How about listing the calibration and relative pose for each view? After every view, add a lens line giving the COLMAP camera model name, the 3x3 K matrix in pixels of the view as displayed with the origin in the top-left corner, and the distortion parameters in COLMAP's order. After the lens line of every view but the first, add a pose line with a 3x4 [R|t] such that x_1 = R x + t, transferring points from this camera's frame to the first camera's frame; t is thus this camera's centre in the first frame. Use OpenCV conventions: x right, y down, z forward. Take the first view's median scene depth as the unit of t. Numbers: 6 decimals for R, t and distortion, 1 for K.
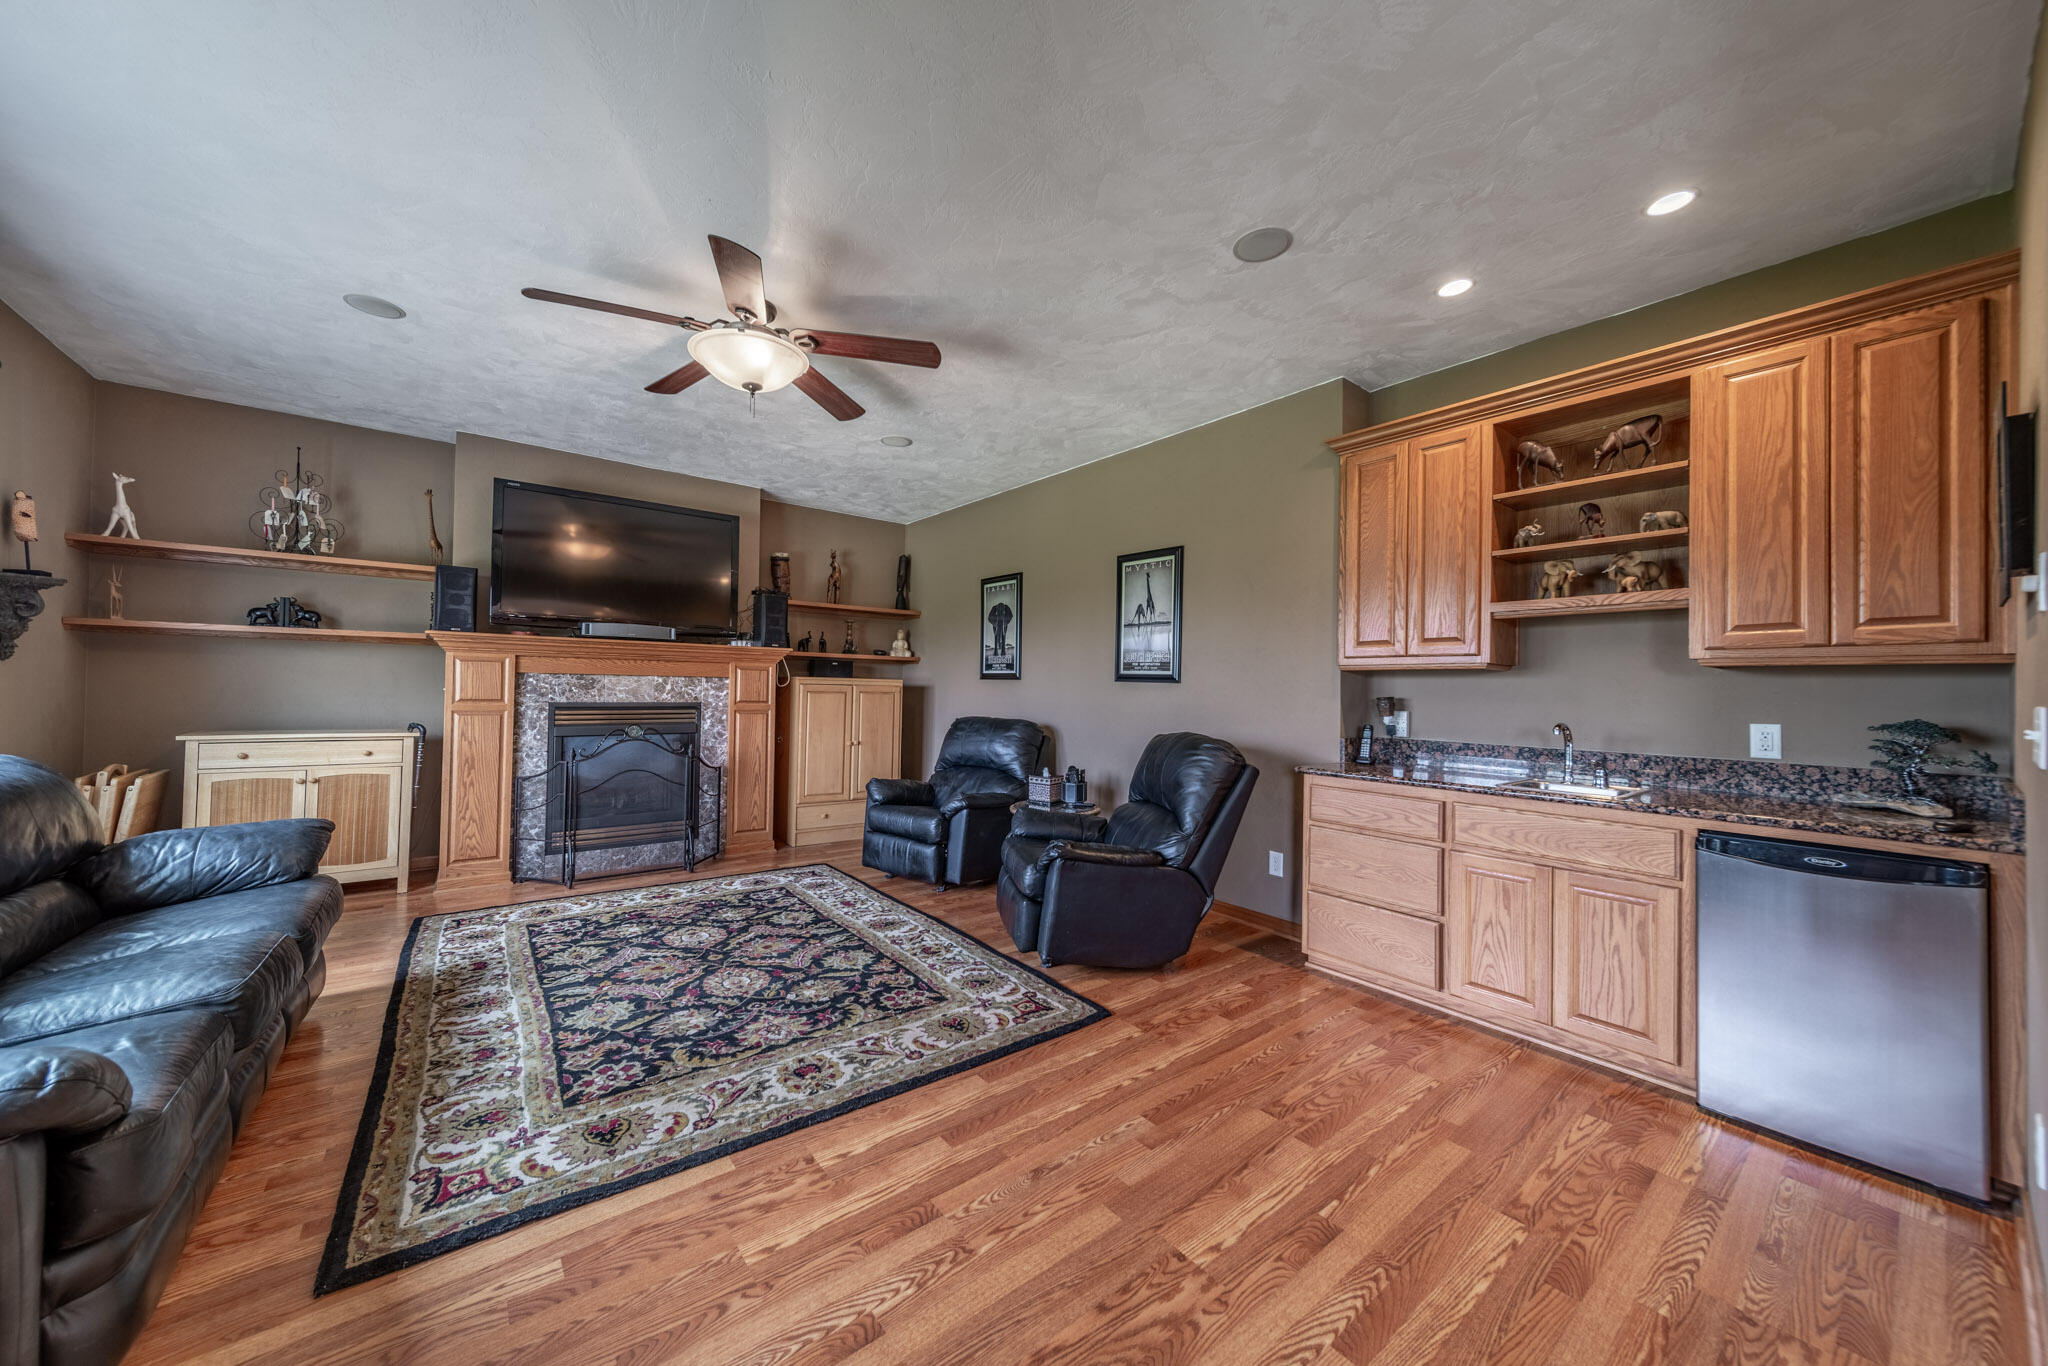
lens RADIAL K [[722.4, 0, 1022.4], [0, 722.4, 680.2], [0, 0, 1]] dist [0.004950, 0.000006]
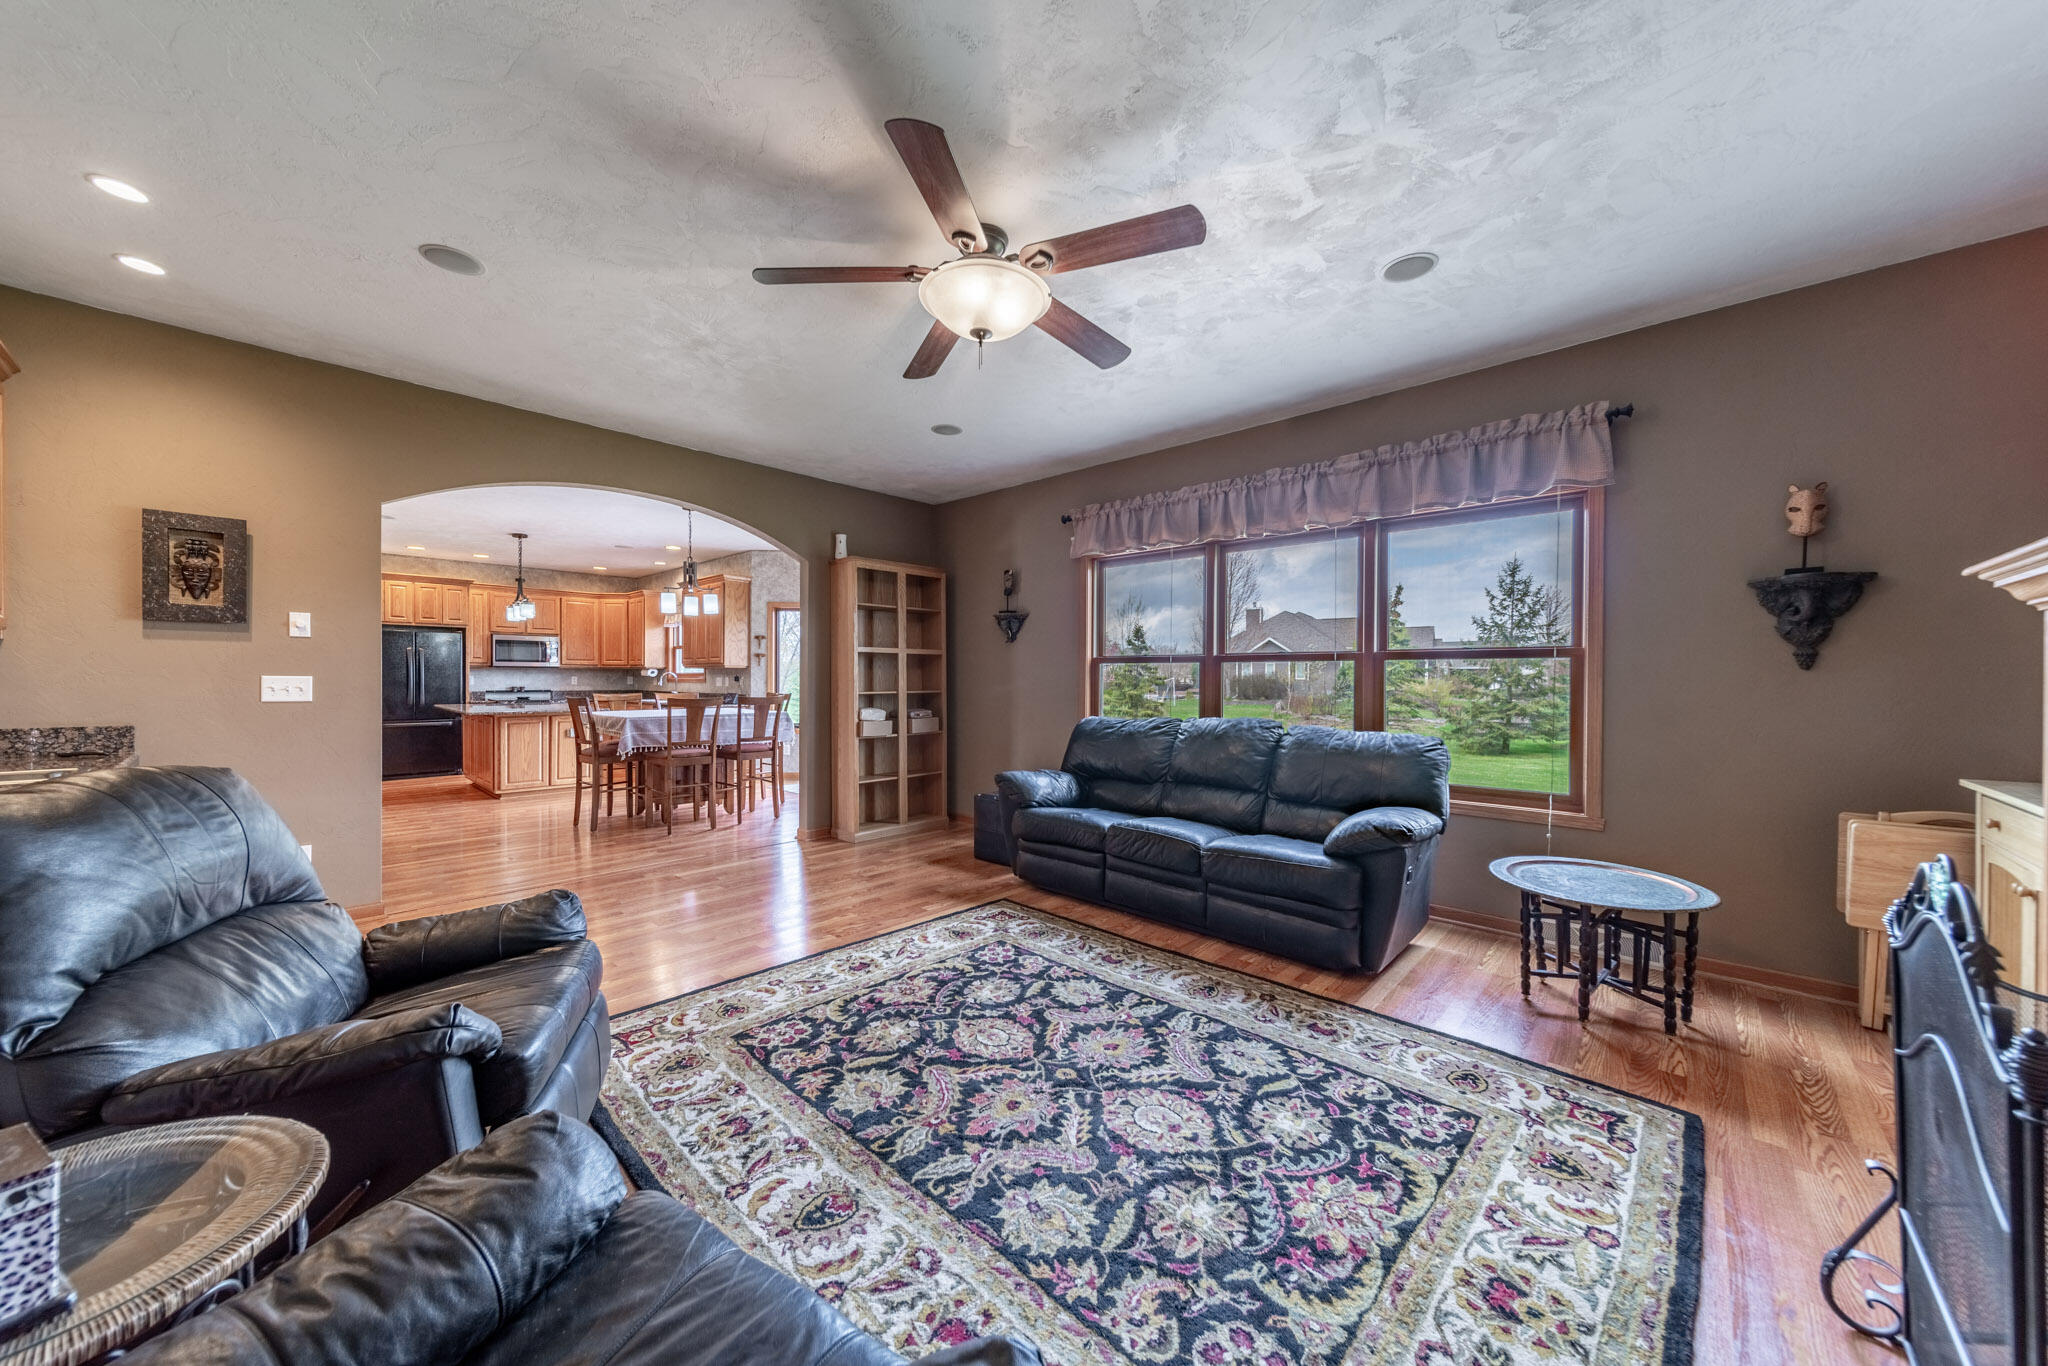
lens RADIAL K [[722.4, 0, 1026.3], [0, 722.4, 678.3], [0, 0, 1]] dist [0.004950, 0.000006]
pose [[-0.987715, -0.020598, -0.154900, -0.286998], [-0.018549, 0.999720, -0.014659, 0.015004], [0.155159, -0.011605, -0.987821, 1.779793]]
